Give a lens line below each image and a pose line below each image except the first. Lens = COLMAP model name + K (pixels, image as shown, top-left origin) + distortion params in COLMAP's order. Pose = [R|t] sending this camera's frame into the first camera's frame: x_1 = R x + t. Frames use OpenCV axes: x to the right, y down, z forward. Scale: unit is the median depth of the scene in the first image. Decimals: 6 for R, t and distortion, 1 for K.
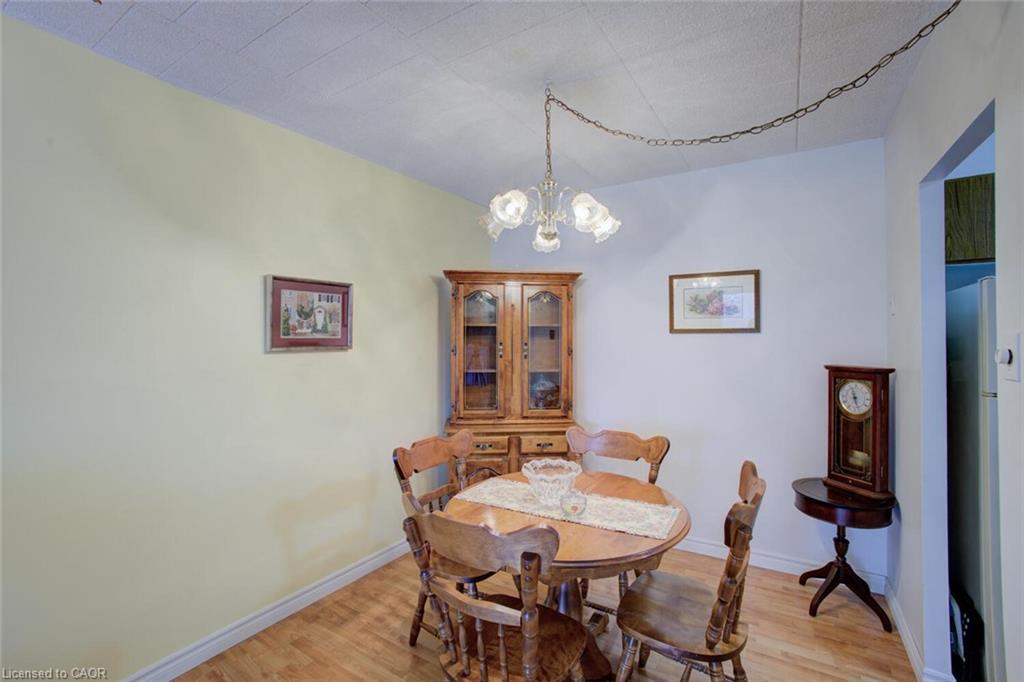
lens RADIAL K [[449.8, 0, 525.4], [0, 449.8, 337.0], [0, 0, 1]] dist [-0.040311, 0.000468]
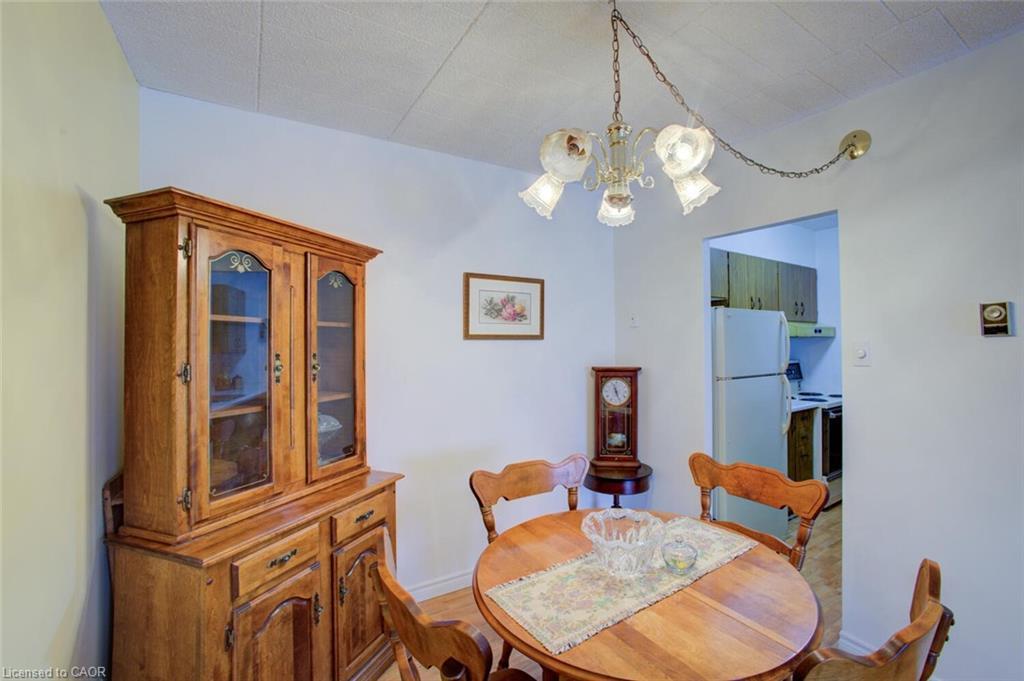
lens RADIAL K [[450.5, 0, 532.8], [0, 450.5, 340.2], [0, 0, 1]] dist [-0.020191, 0.000030]
pose [[0.439695, 0.006540, 0.898123, -0.484129], [-0.001433, 0.999977, -0.006580, -0.001439], [-0.898146, 0.001606, 0.439694, 0.599794]]
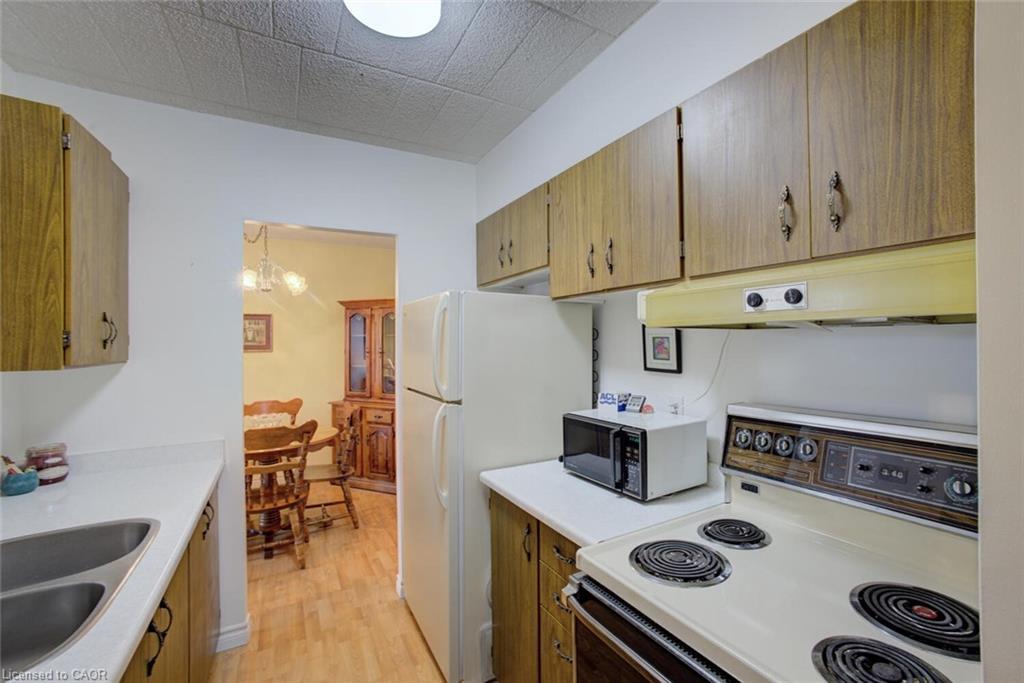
lens RADIAL K [[445.9, 0, 557.9], [0, 445.9, 340.7], [0, 0, 1]] dist [-0.070137, 0.025942]
pose [[0.895715, -0.002928, -0.444618, 1.414840], [0.003245, 0.999995, -0.000048, -0.009703], [0.444616, -0.001400, 0.895720, -0.039220]]
